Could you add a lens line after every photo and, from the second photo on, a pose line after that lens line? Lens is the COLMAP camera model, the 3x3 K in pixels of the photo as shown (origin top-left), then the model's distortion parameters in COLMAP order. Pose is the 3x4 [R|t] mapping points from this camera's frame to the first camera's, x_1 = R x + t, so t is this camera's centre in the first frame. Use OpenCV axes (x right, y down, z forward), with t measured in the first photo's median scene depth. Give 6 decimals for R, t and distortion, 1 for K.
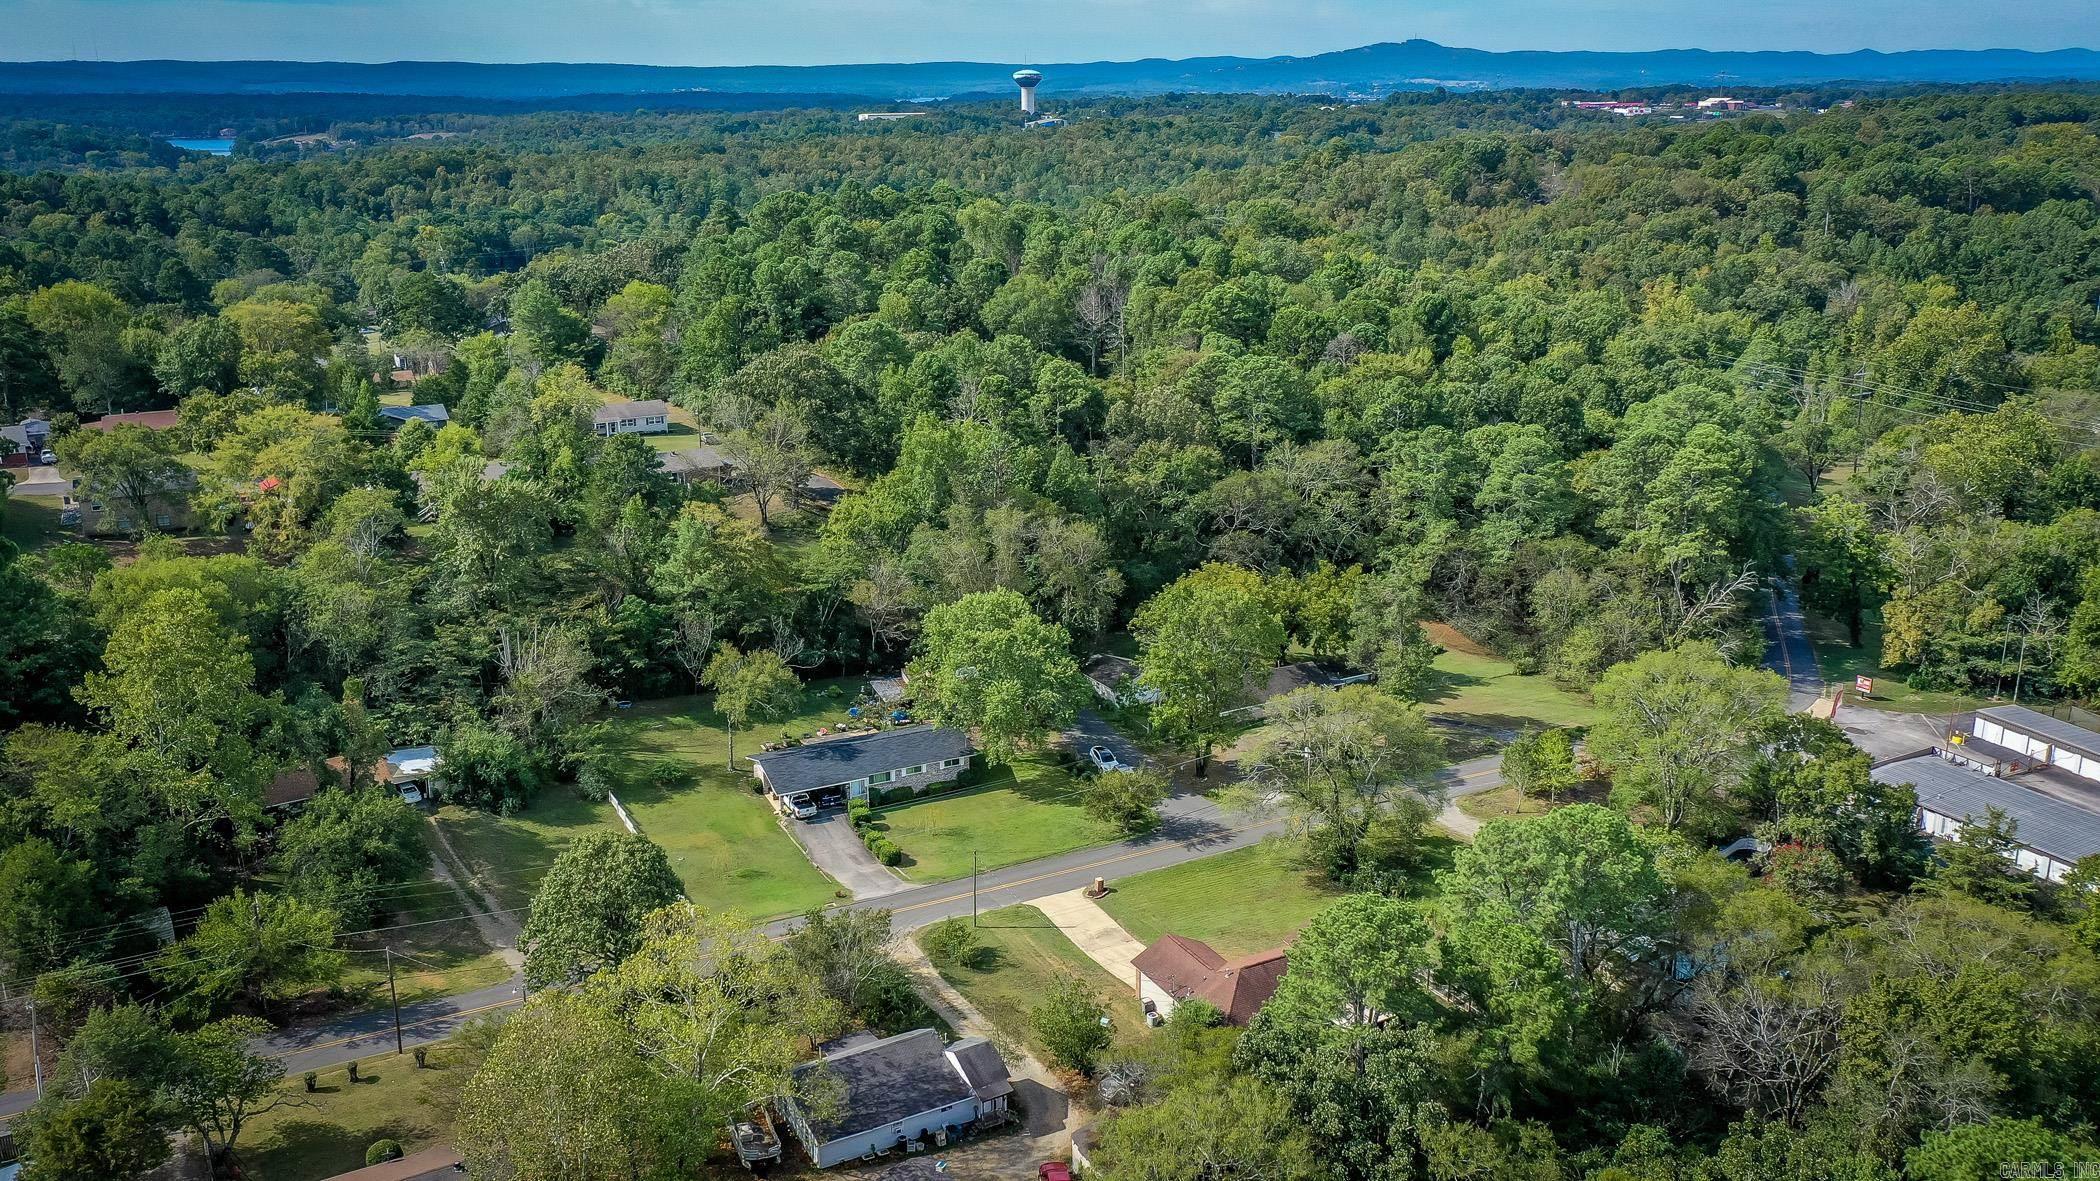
lens RADIAL K [[1728.8, 0, 1062.0], [0, 1728.8, 591.2], [0, 0, 1]] dist [0.035324, 0.003565]
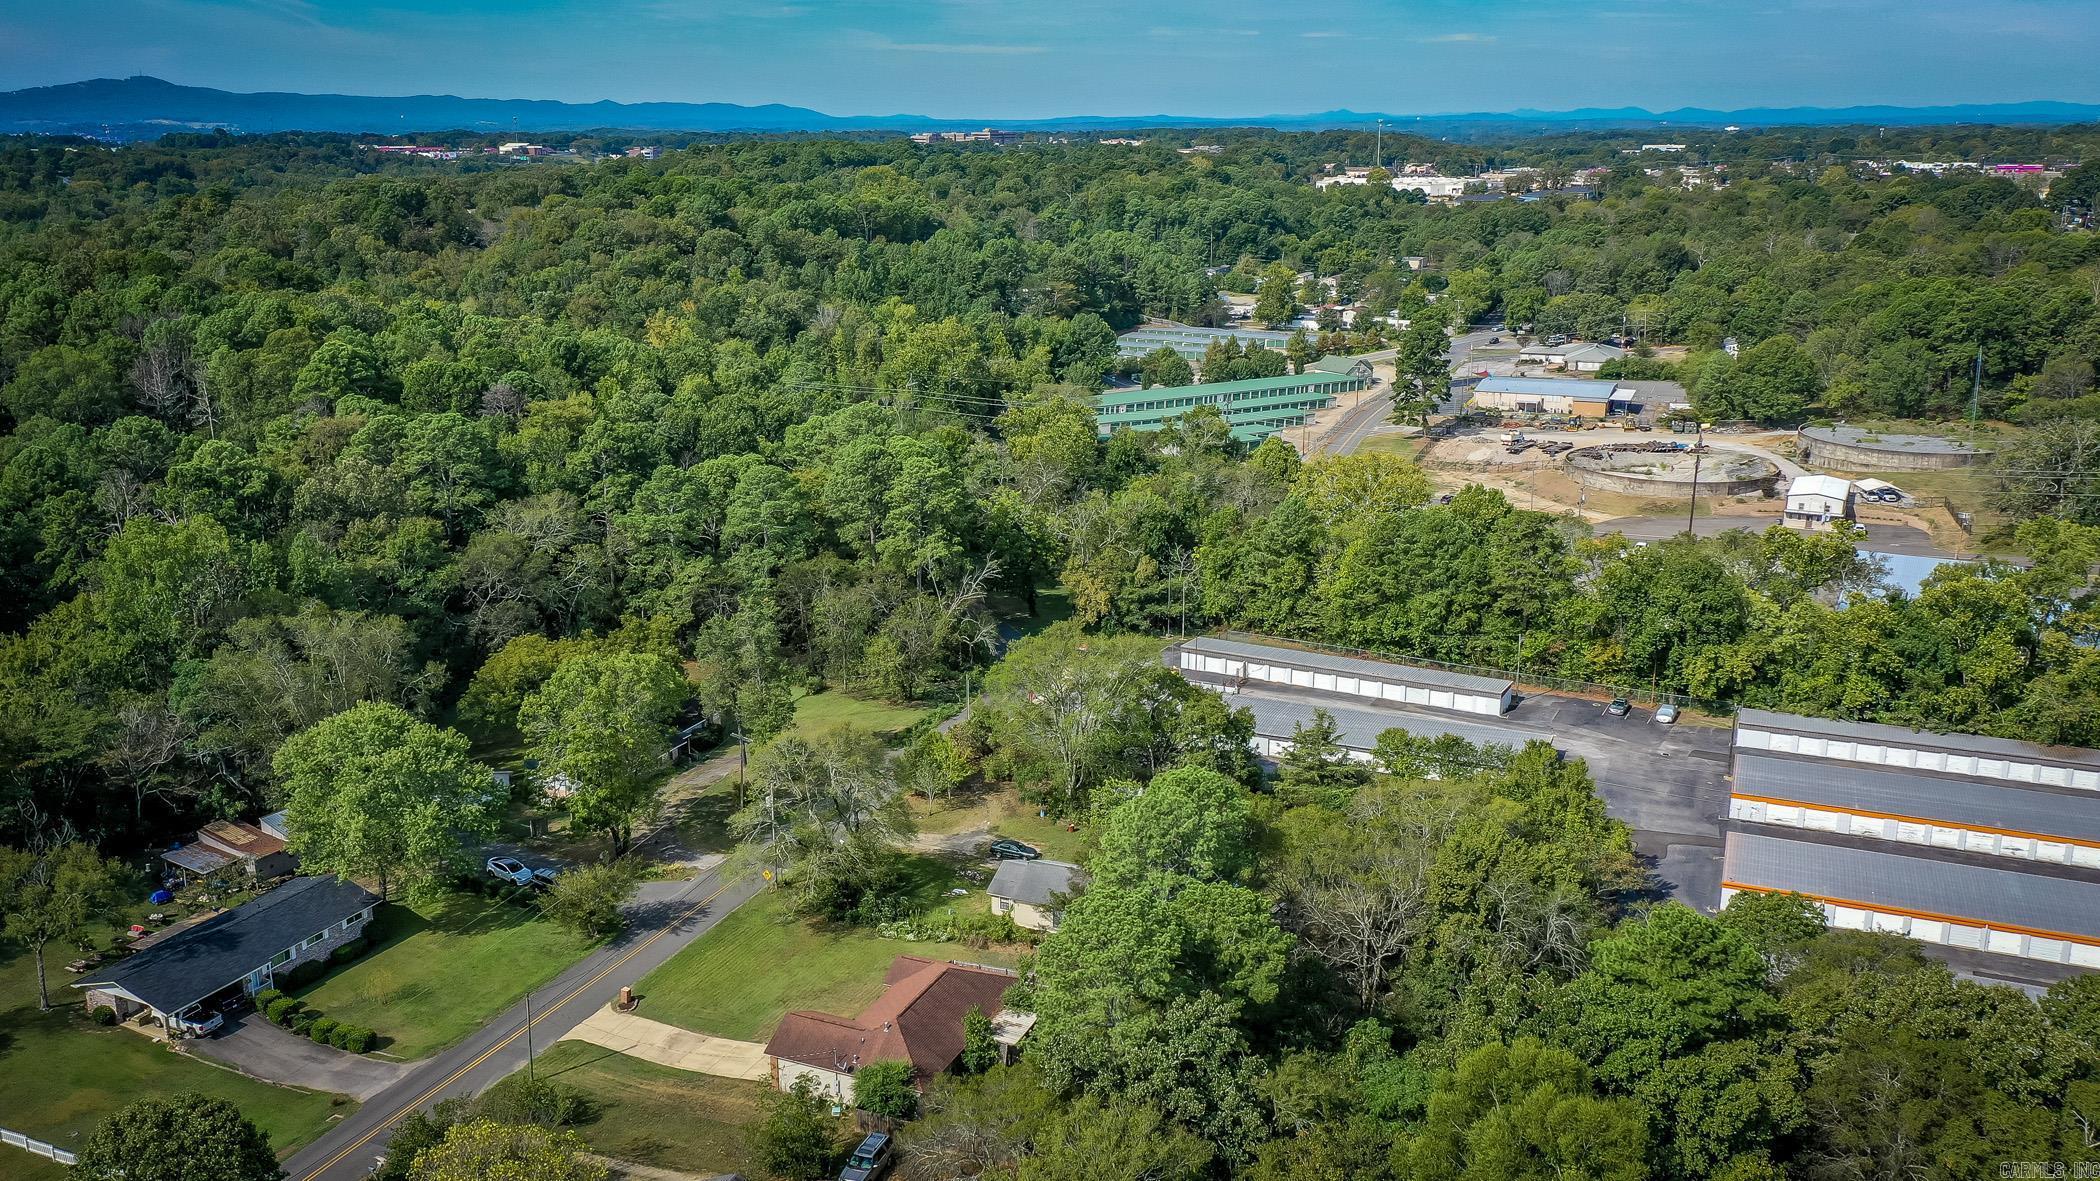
lens RADIAL K [[1728.8, 0, 1062.0], [0, 1728.8, 591.2], [0, 0, 1]] dist [0.035324, 0.003565]
pose [[0.785291, -0.157931, 0.598645, -0.209900], [0.172411, 0.984454, 0.033547, -0.019622], [-0.594636, 0.076868, 0.800312, 0.085213]]
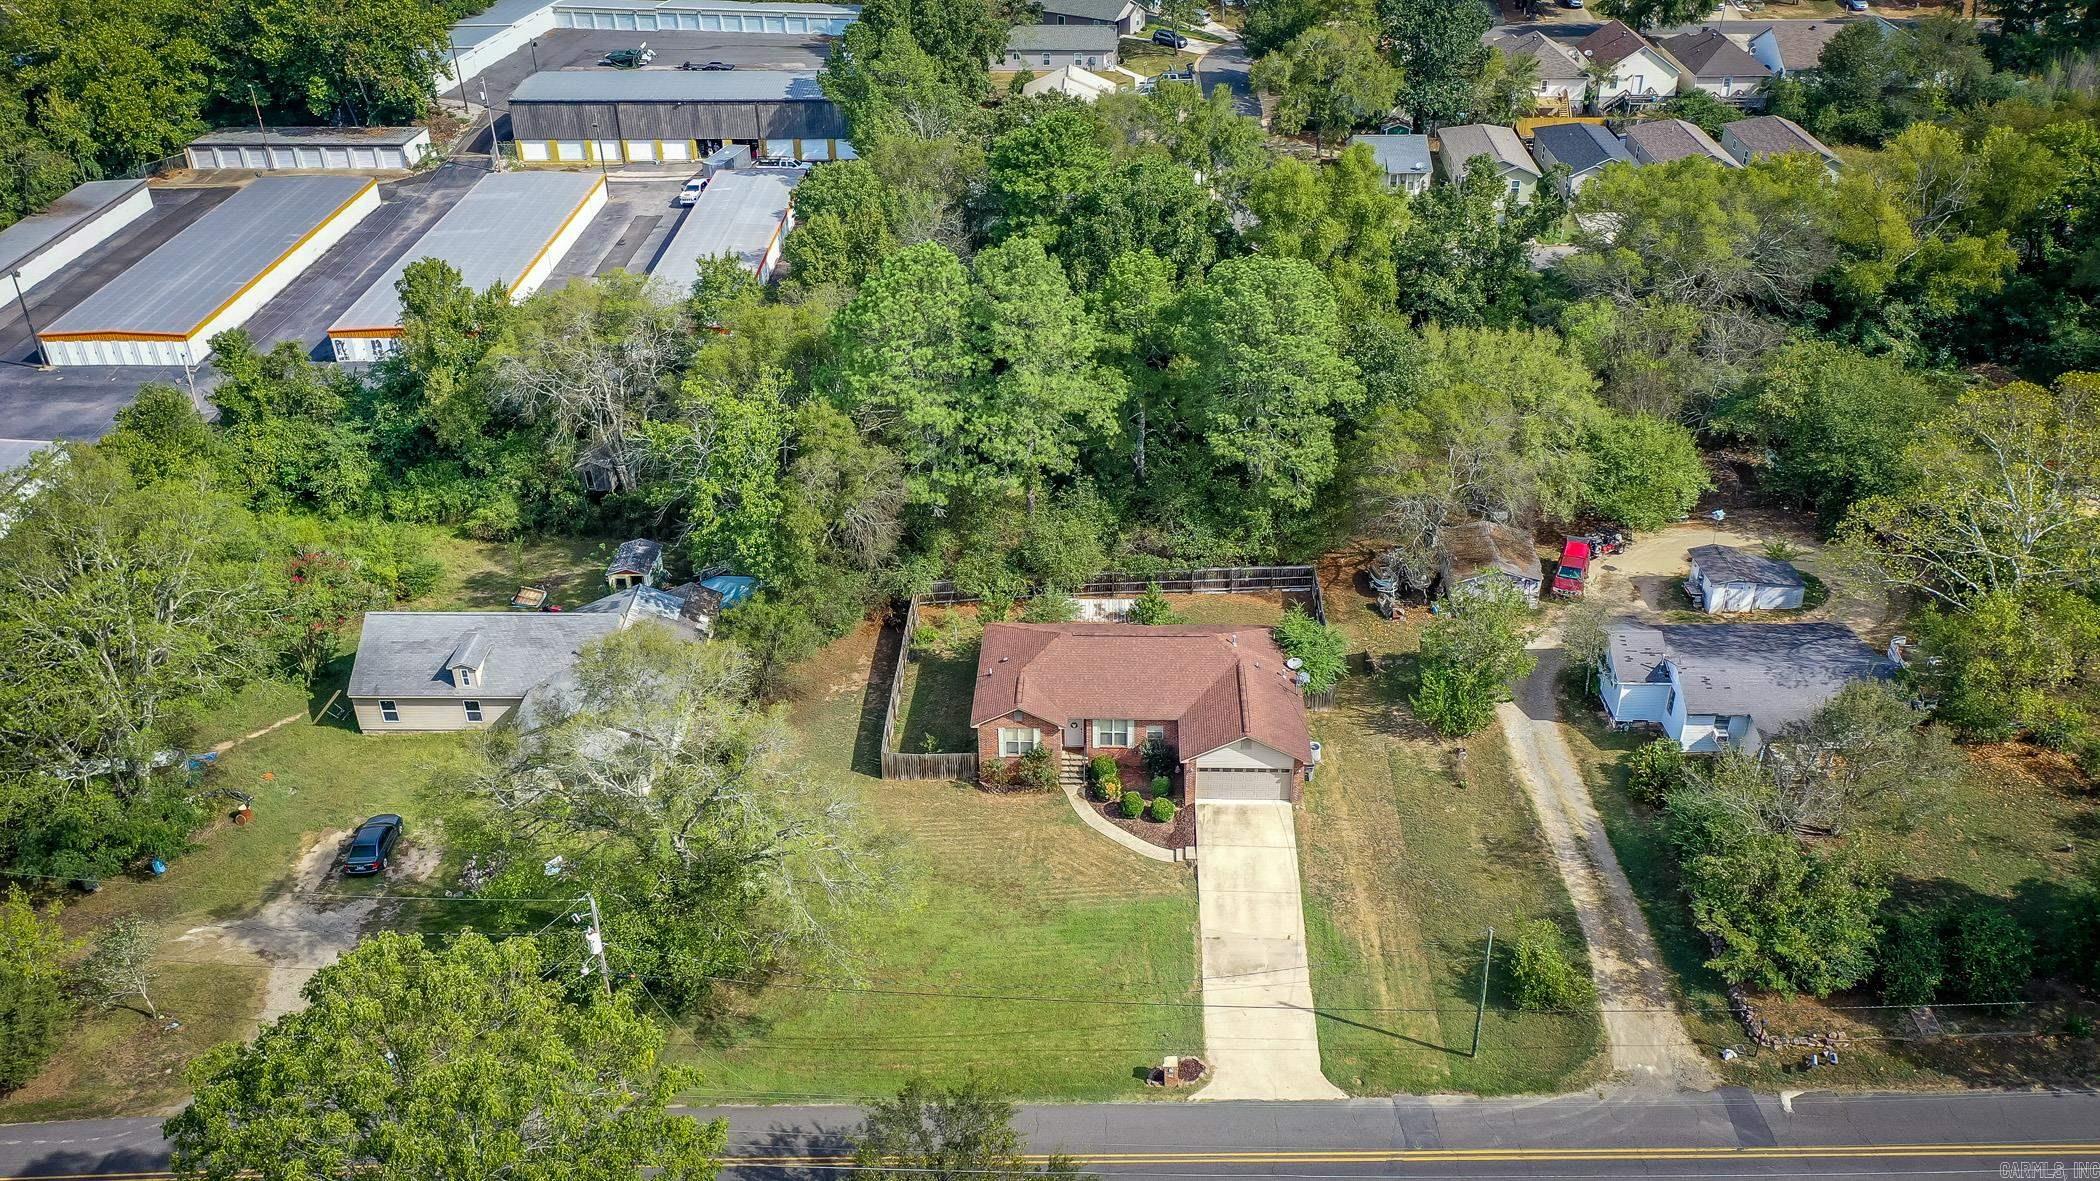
lens RADIAL K [[1663.5, 0, 1050.0], [0, 1663.5, 590.5], [0, 0, 1]] dist [0.027915, 0.006658]
pose [[-0.847347, -0.264723, 0.460352, -0.088100], [0.168542, 0.688006, 0.705862, -0.169188], [-0.503583, 0.675699, -0.538363, 0.786685]]
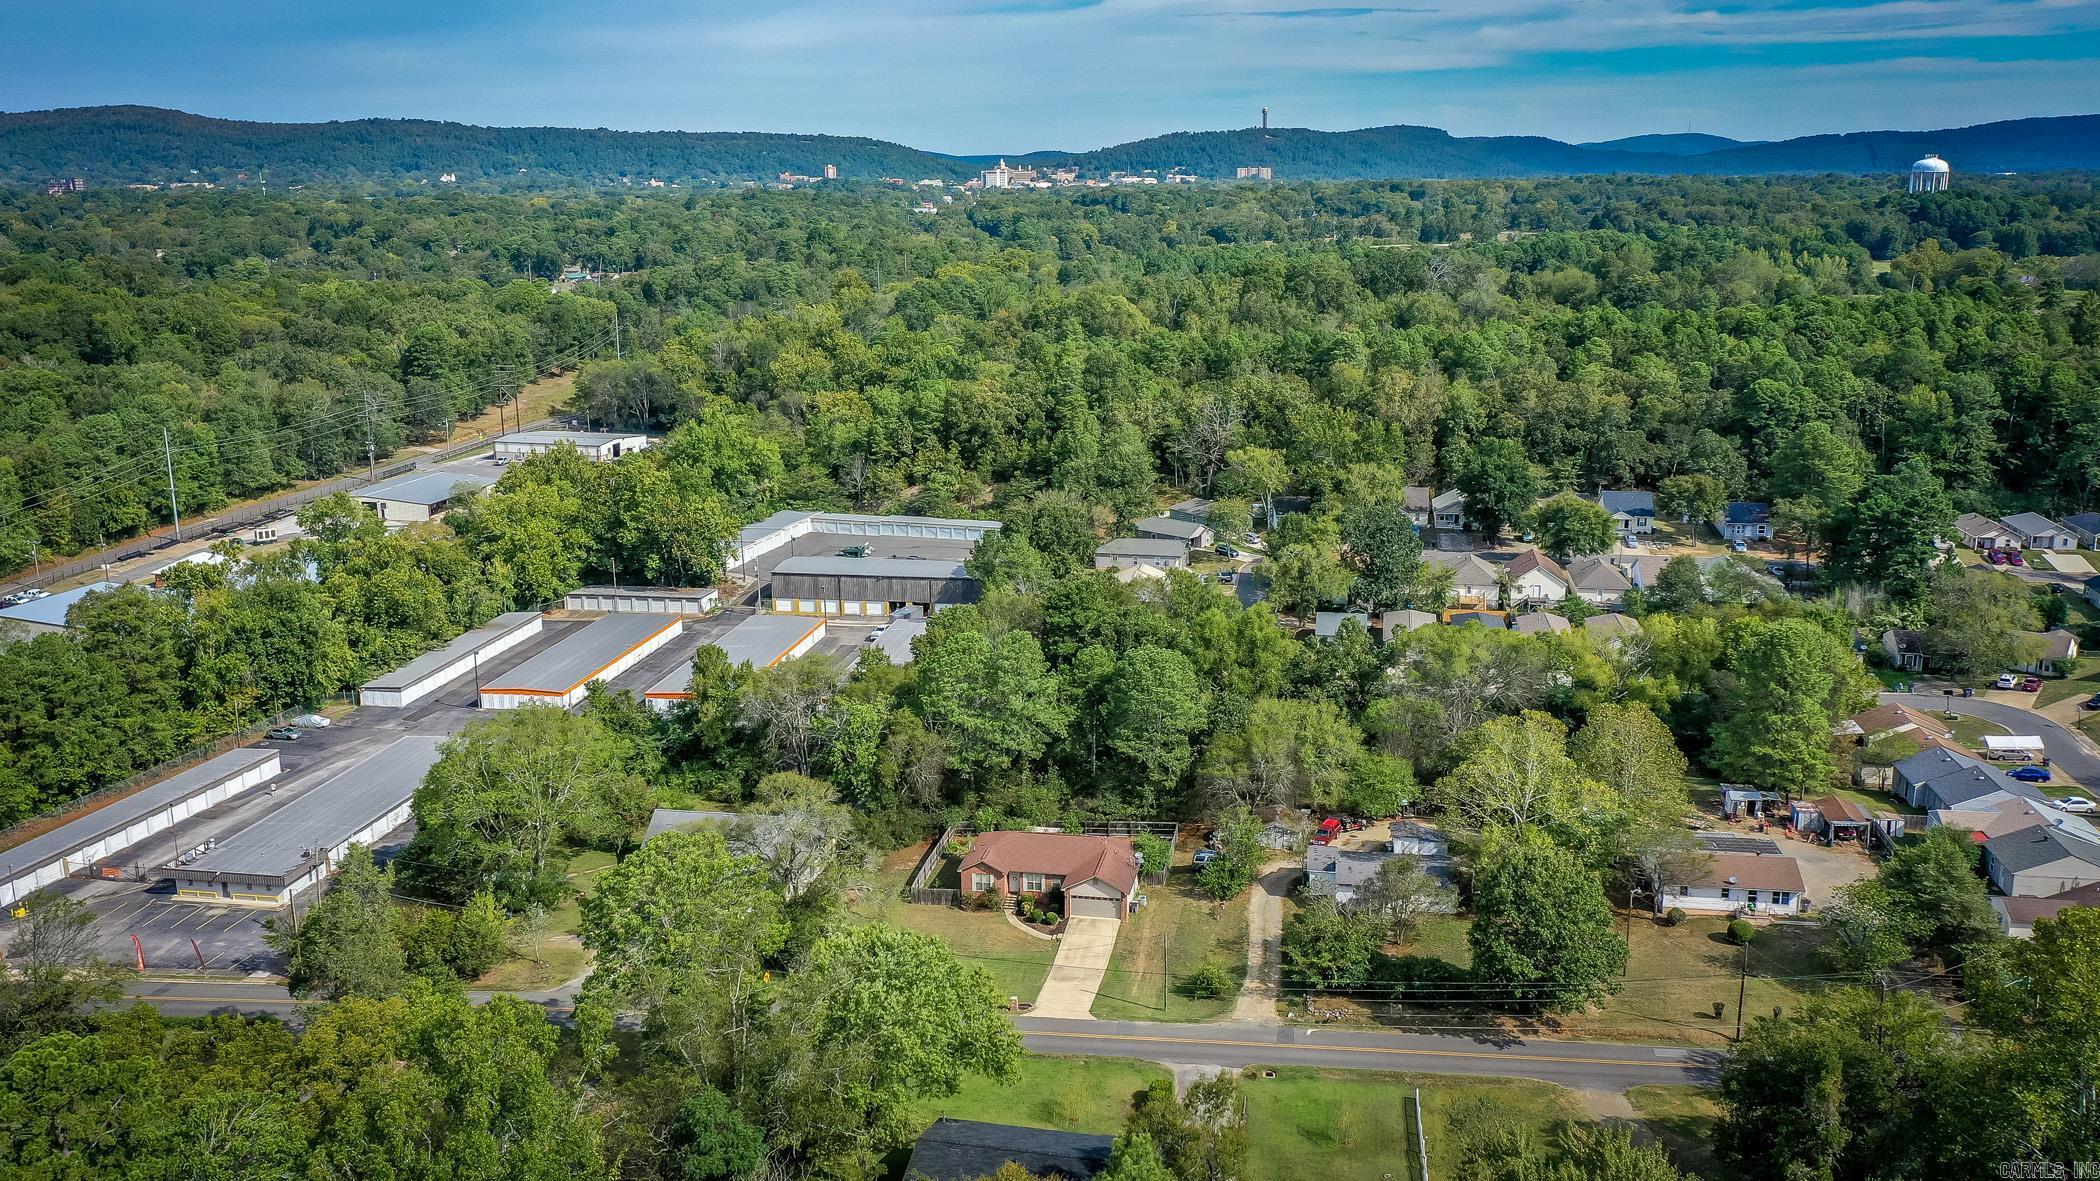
lens RADIAL K [[1670.3, 0, 1050.0], [0, 1670.3, 590.5], [0, 0, 1]] dist [0.024050, 0.008432]
pose [[-0.759510, -0.144565, 0.634228, -0.374378], [0.199413, 0.876305, 0.438548, -0.294803], [-0.619175, 0.459555, -0.636735, 0.989349]]
